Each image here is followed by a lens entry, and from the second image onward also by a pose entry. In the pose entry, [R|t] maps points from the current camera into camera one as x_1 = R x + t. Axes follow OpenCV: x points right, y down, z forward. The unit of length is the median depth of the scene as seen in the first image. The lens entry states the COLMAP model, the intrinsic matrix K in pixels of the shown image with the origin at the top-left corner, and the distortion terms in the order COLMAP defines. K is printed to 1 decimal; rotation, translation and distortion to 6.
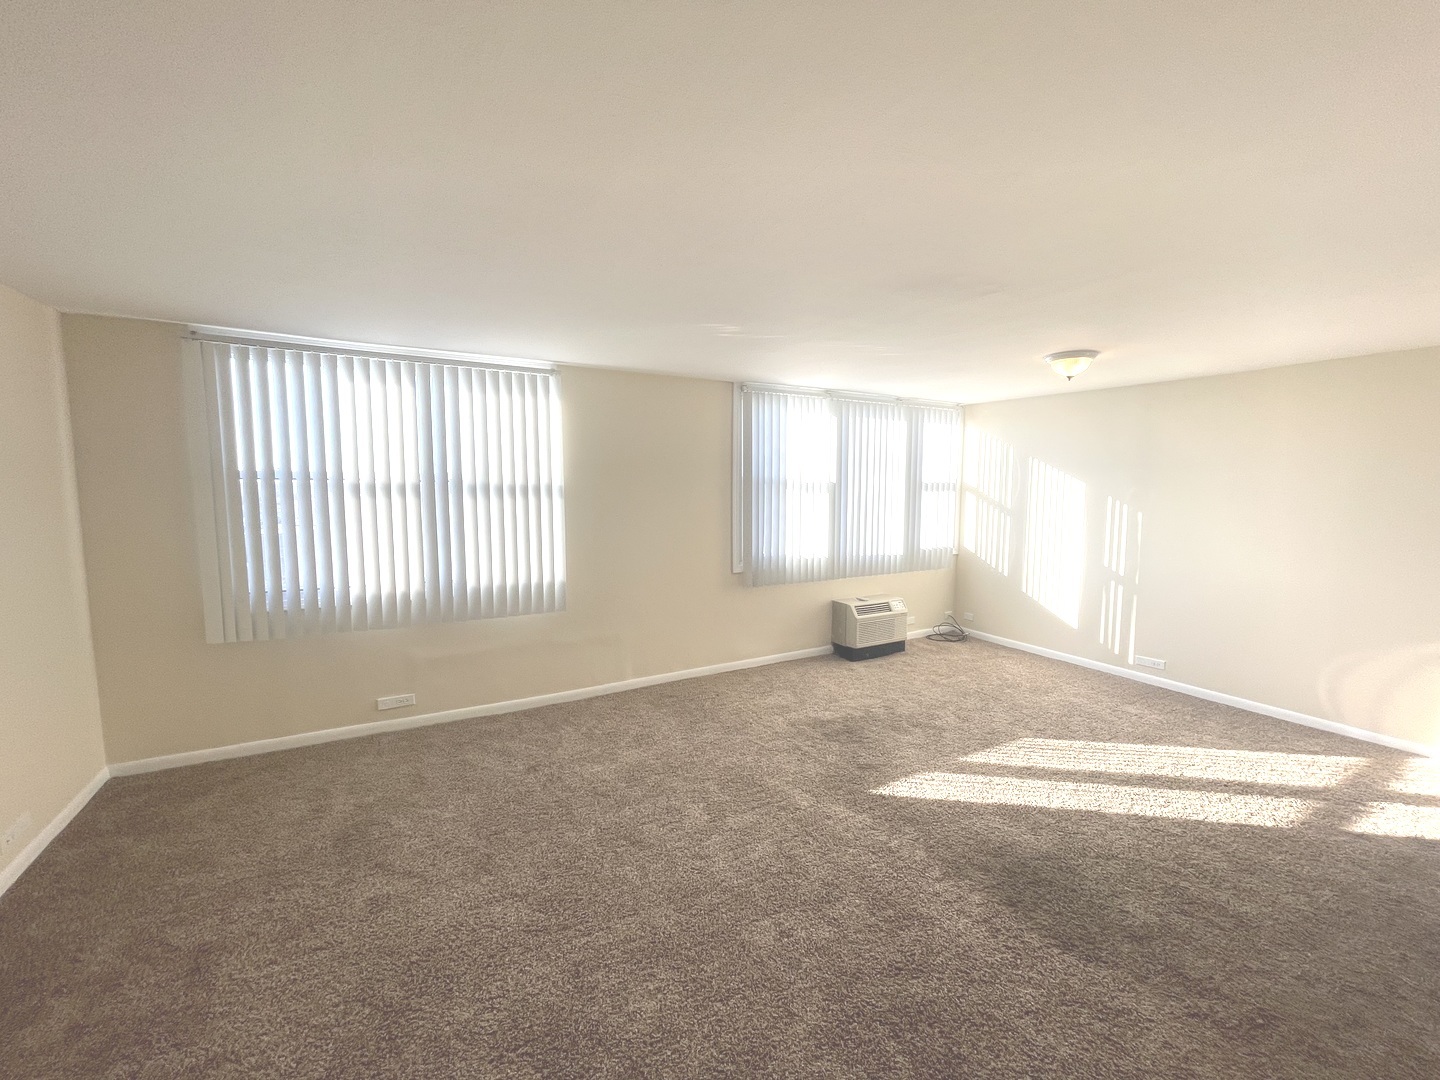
lens RADIAL K [[585.1, 0, 720.6], [0, 585.1, 538.1], [0, 0, 1]] dist [-0.003687, 0.000791]
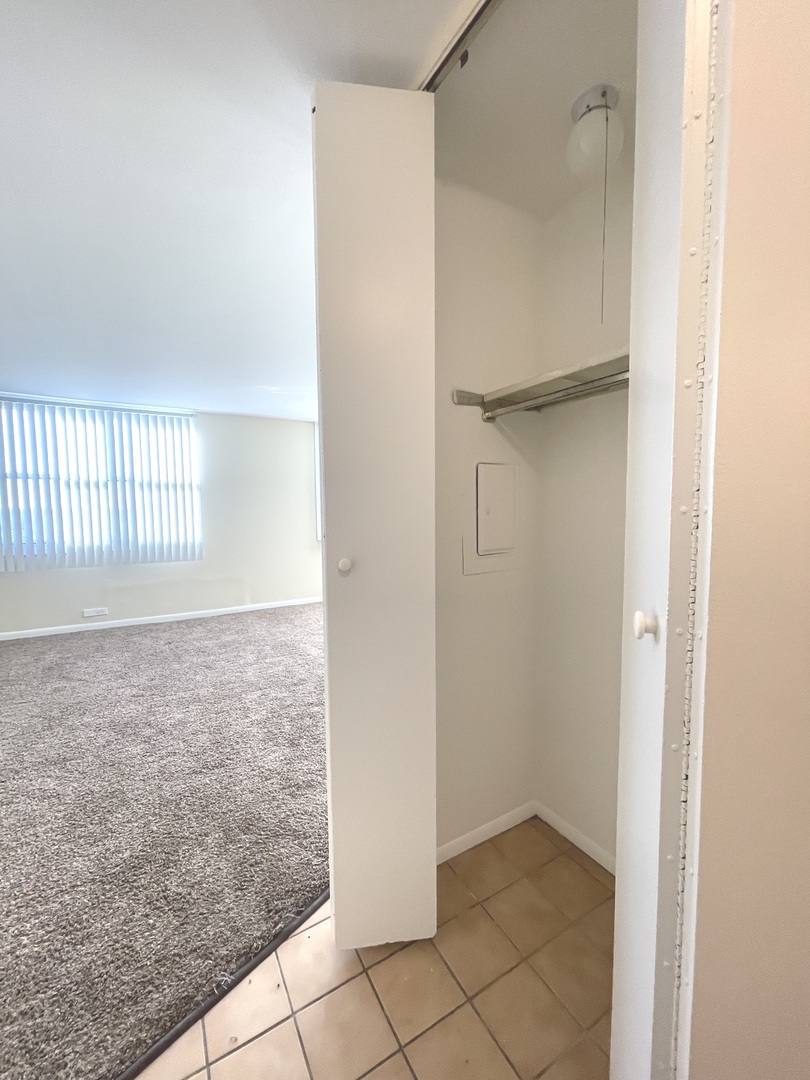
lens RADIAL K [[438.8, 0, 404.9], [0, 438.8, 539.3], [0, 0, 1]] dist [-0.003687, 0.000791]
pose [[0.999791, -0.011426, 0.016954, 0.325233], [0.011680, 0.999820, -0.014953, 0.104500], [-0.016780, 0.015148, 0.999744, -0.283607]]
